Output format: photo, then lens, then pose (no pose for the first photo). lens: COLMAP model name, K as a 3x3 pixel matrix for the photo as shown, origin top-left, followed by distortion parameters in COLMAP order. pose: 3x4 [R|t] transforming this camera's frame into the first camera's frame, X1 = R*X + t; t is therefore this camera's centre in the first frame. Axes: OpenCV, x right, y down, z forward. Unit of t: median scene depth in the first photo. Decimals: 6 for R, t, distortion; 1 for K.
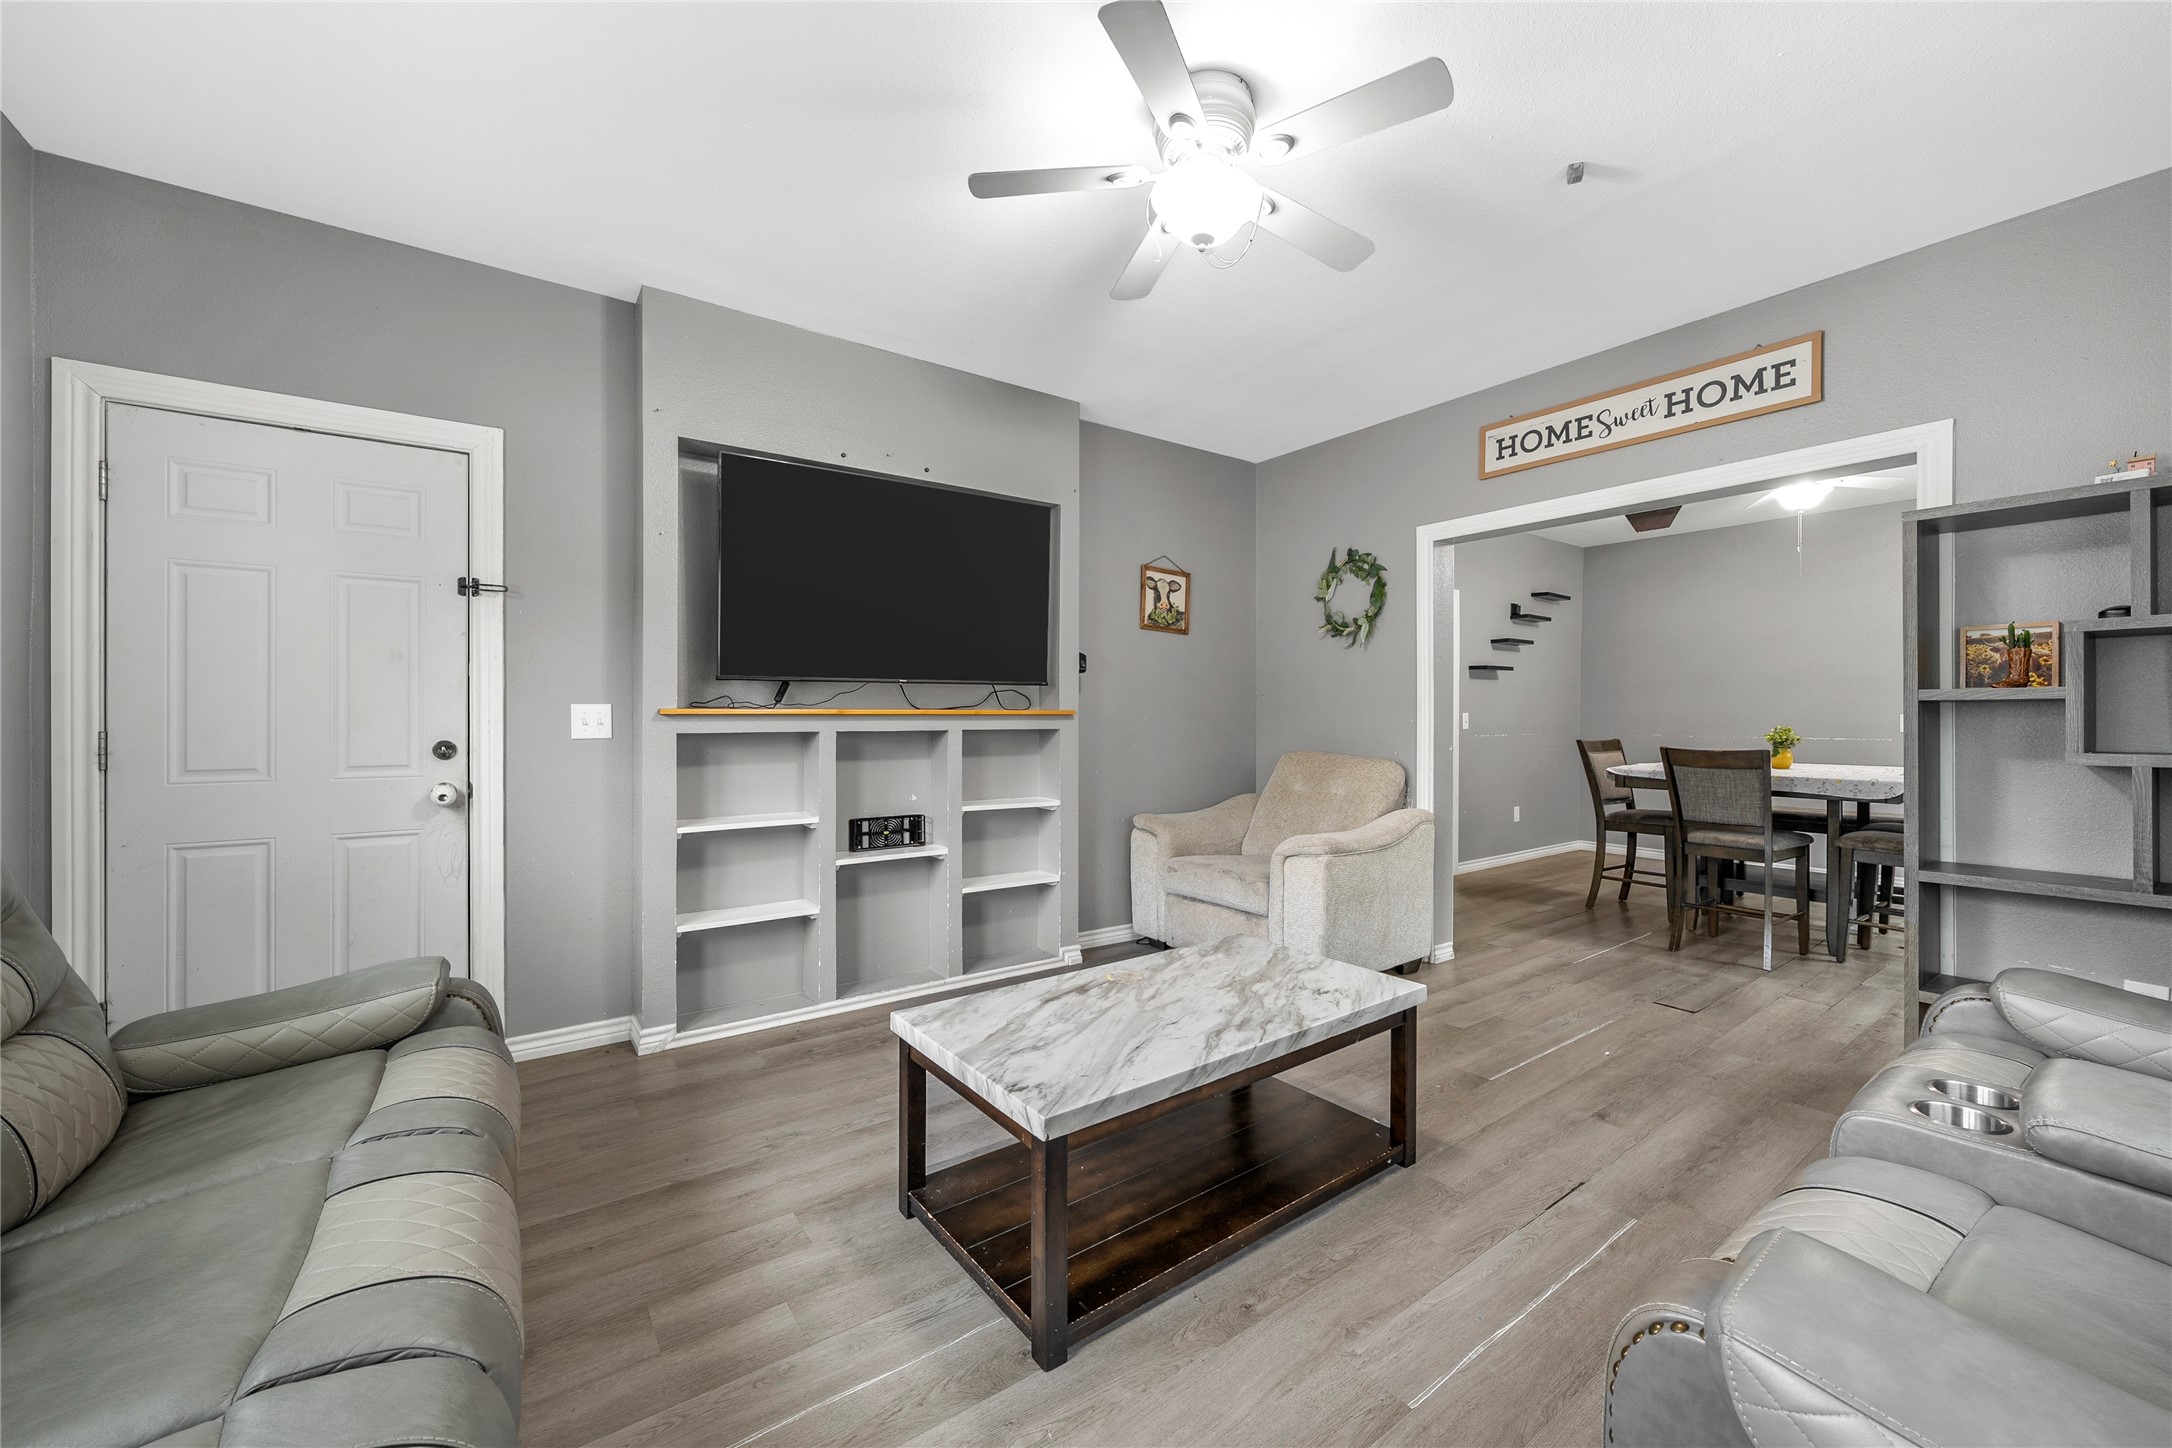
lens RADIAL K [[851.6, 0, 1089.9], [0, 851.6, 714.2], [0, 0, 1]] dist [0.014818, 0.000004]
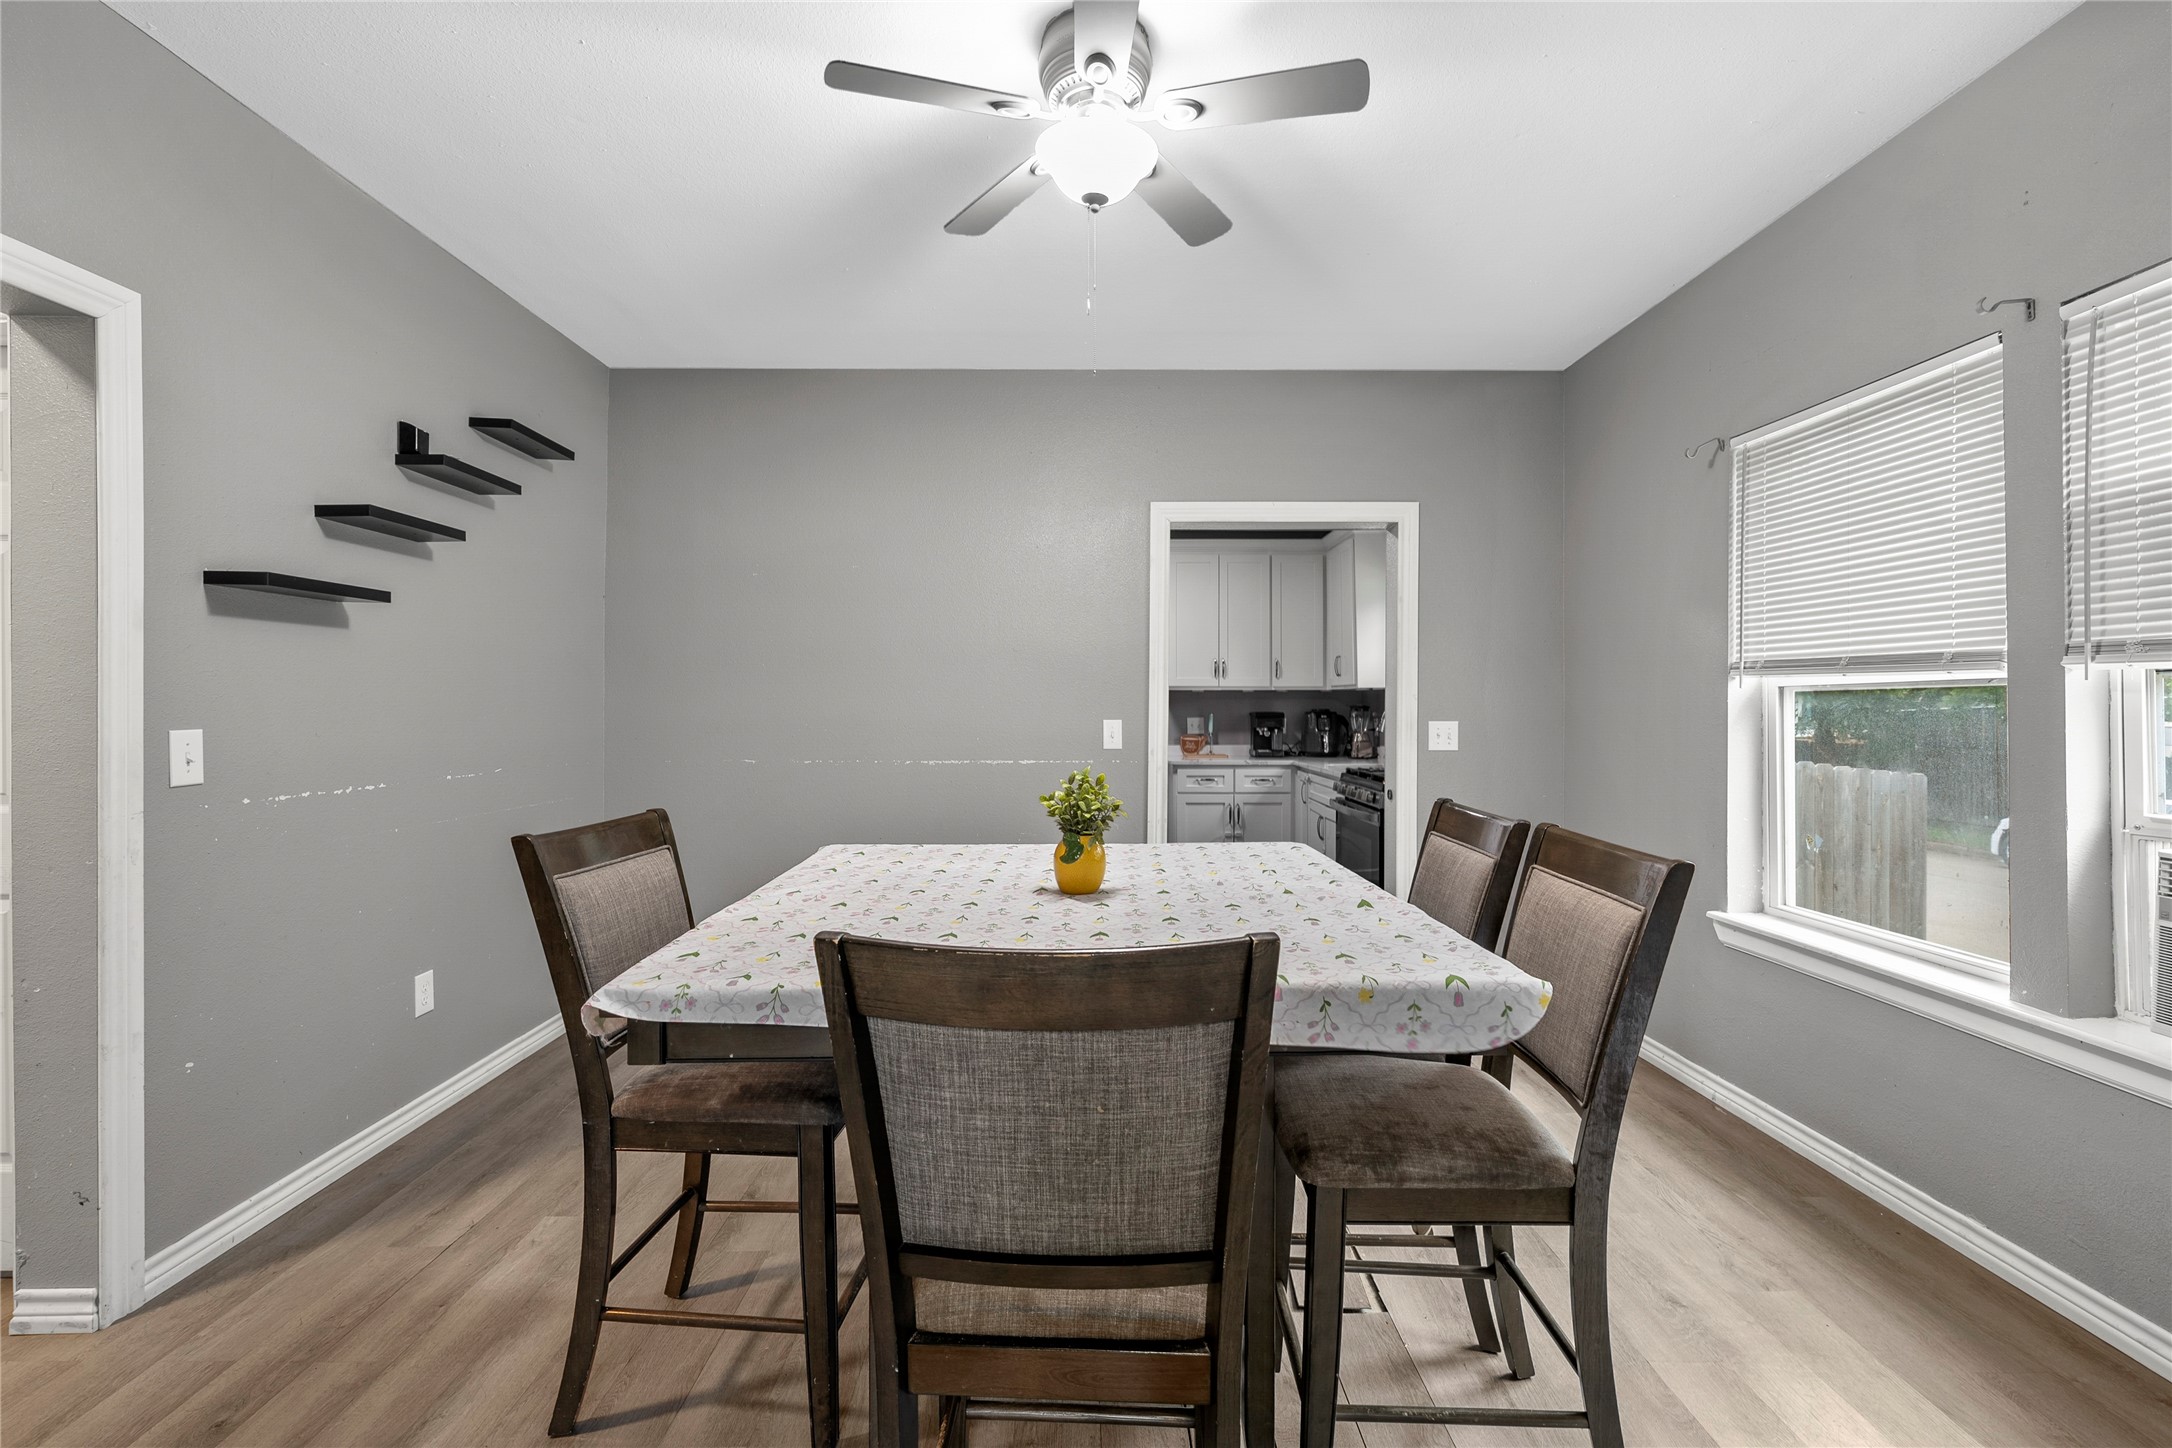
lens RADIAL K [[970.8, 0, 1098.8], [0, 970.8, 719.0], [0, 0, 1]] dist [-0.002113, -0.000080]
pose [[0.583755, -0.008577, 0.811884, 0.615353], [-0.000555, 0.999940, 0.010963, -0.015022], [-0.811930, -0.006850, 0.583715, 0.962251]]
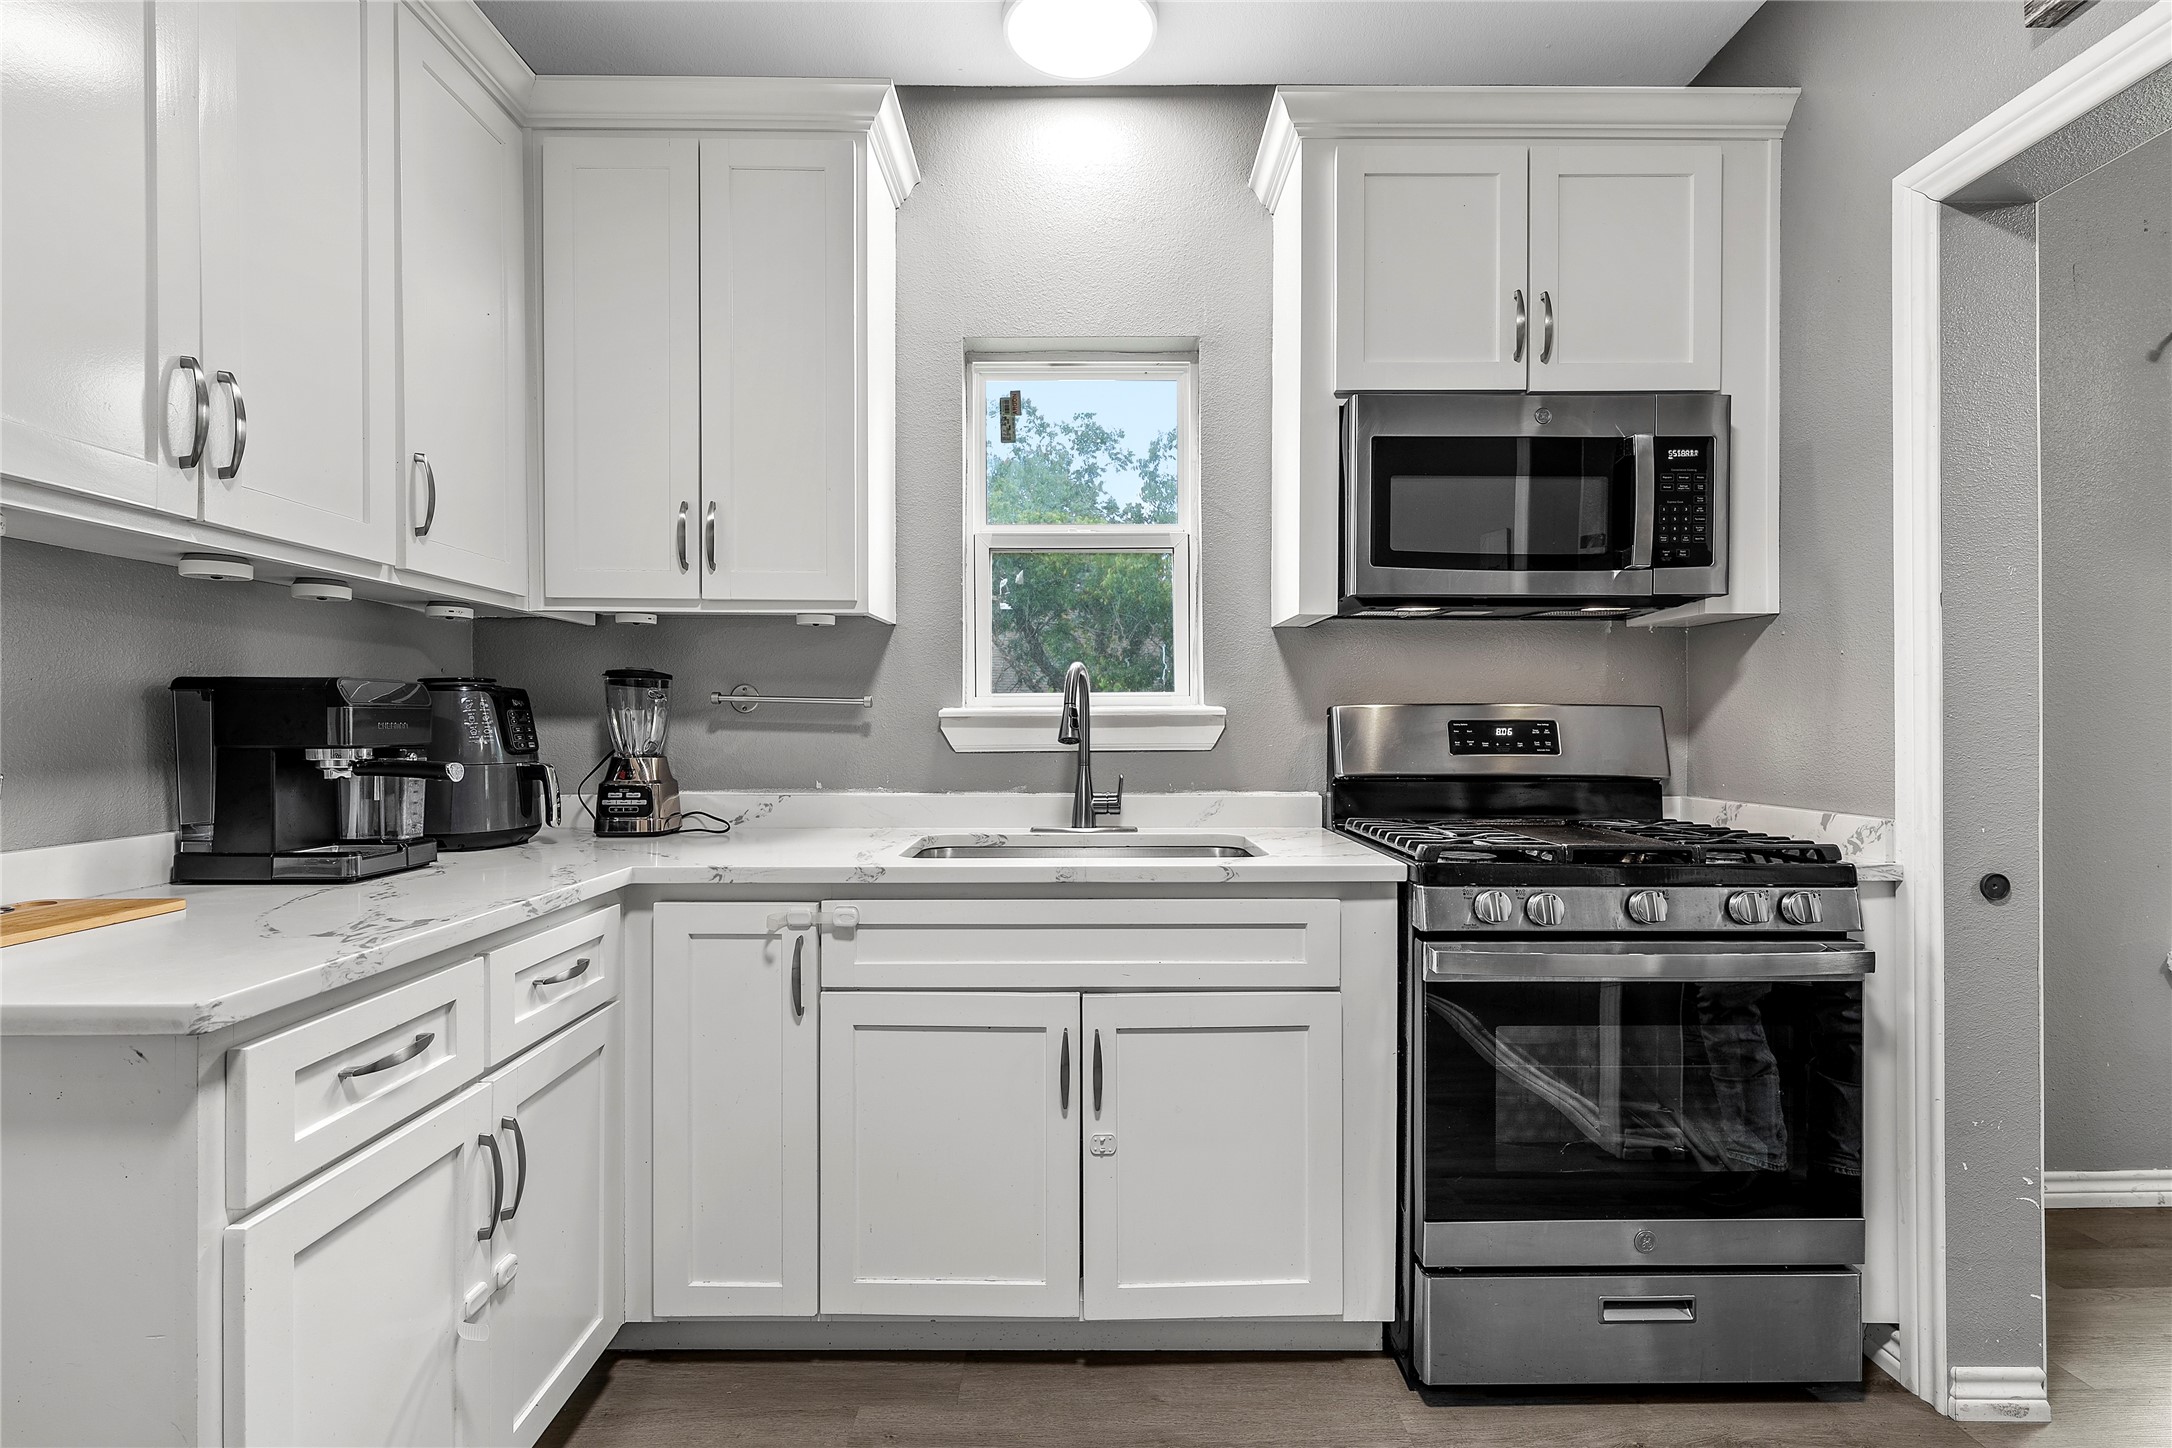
lens RADIAL K [[970.8, 0, 1098.8], [0, 970.8, 719.0], [0, 0, 1]] dist [-0.002113, -0.000080]
pose [[-0.808007, 0.004246, 0.589158, 1.778392], [0.001835, 0.999987, -0.004691, 0.012119], [-0.589170, -0.002710, -0.808004, 1.918362]]
